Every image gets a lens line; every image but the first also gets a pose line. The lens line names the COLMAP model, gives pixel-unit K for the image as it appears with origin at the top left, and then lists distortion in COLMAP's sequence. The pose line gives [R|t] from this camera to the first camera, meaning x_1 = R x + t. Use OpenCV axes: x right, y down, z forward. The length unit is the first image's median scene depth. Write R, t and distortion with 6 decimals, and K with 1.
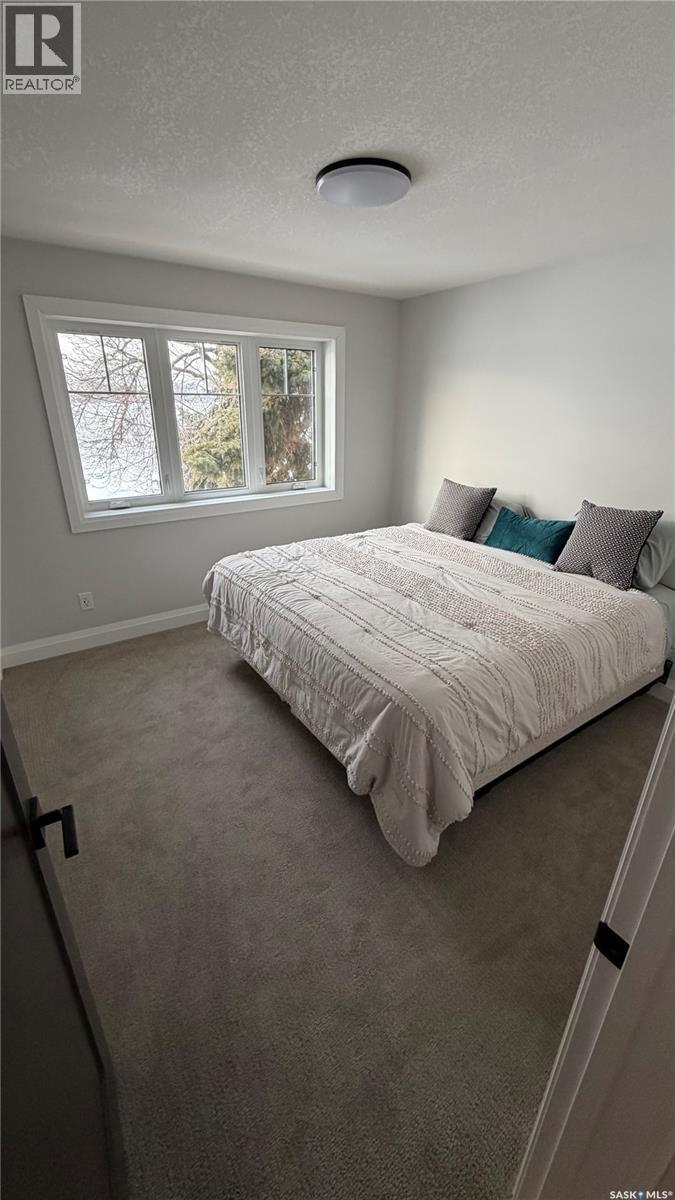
lens RADIAL K [[480.3, 0, 341.3], [0, 480.3, 601.0], [0, 0, 1]] dist [0.003817, 0.000209]
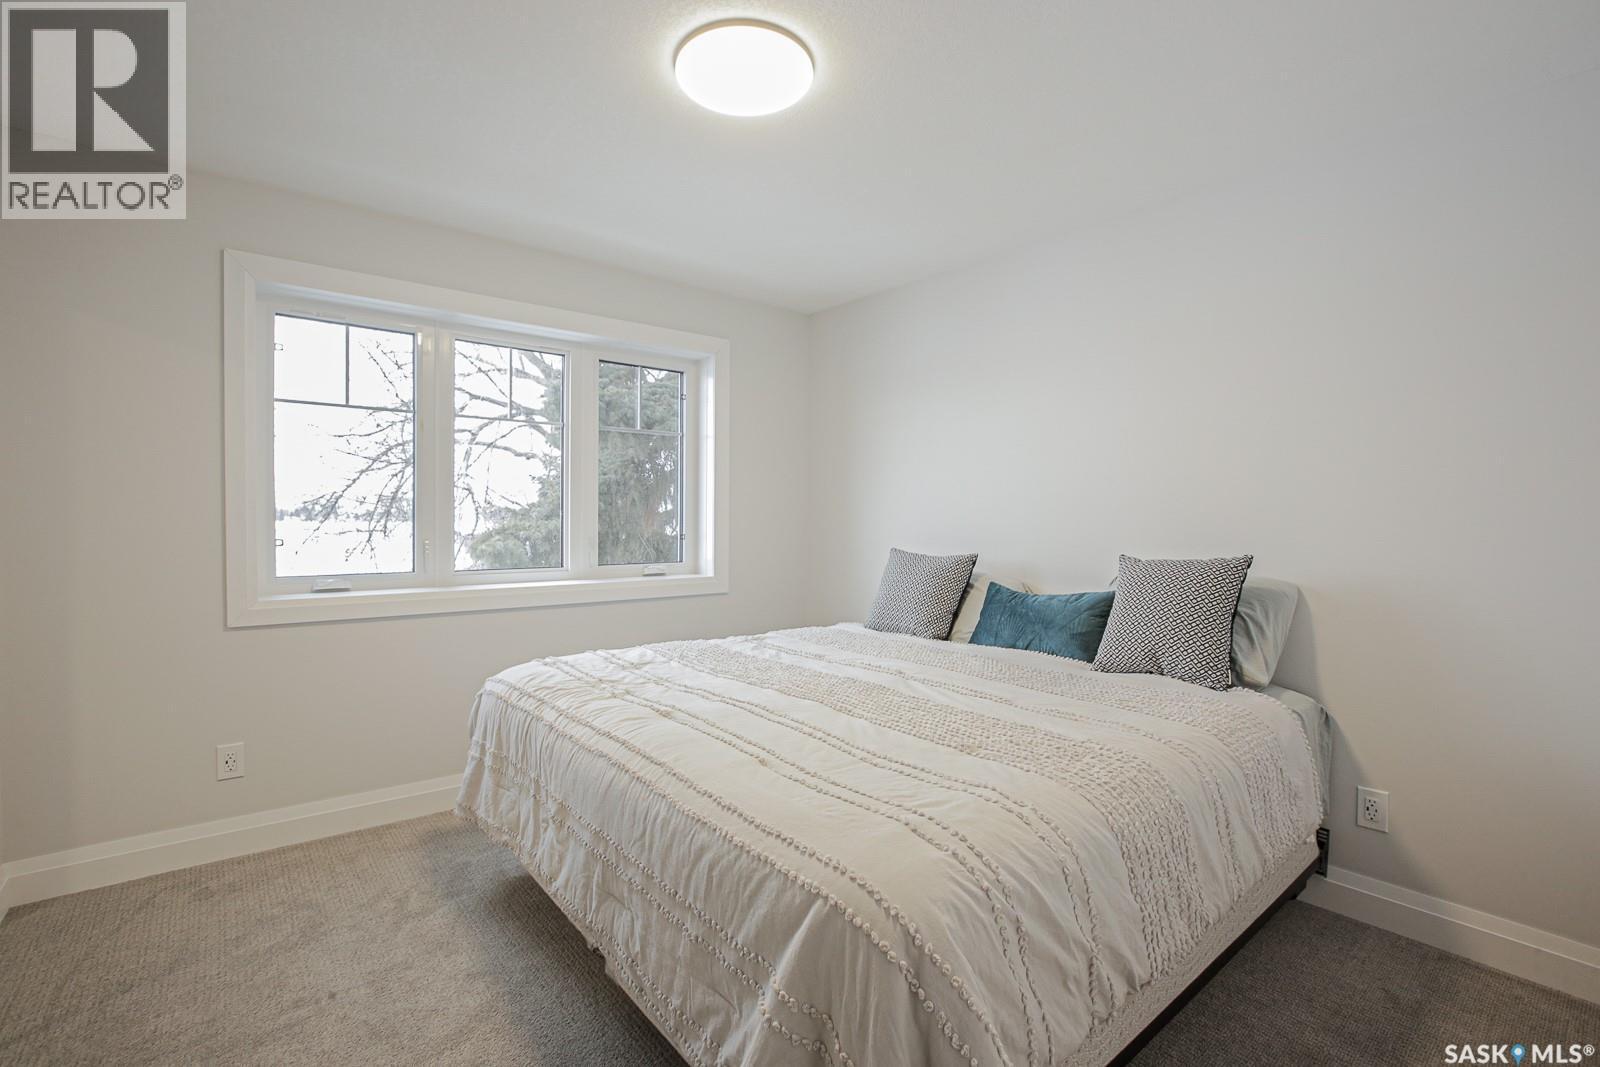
lens RADIAL K [[730.6, 0, 797.4], [0, 730.6, 536.4], [0, 0, 1]] dist [-0.058105, 0.024485]
pose [[0.996408, -0.007727, 0.084324, 0.022793], [0.037671, 0.932310, -0.359694, 0.094600], [-0.075837, 0.361579, 0.929252, 0.198974]]
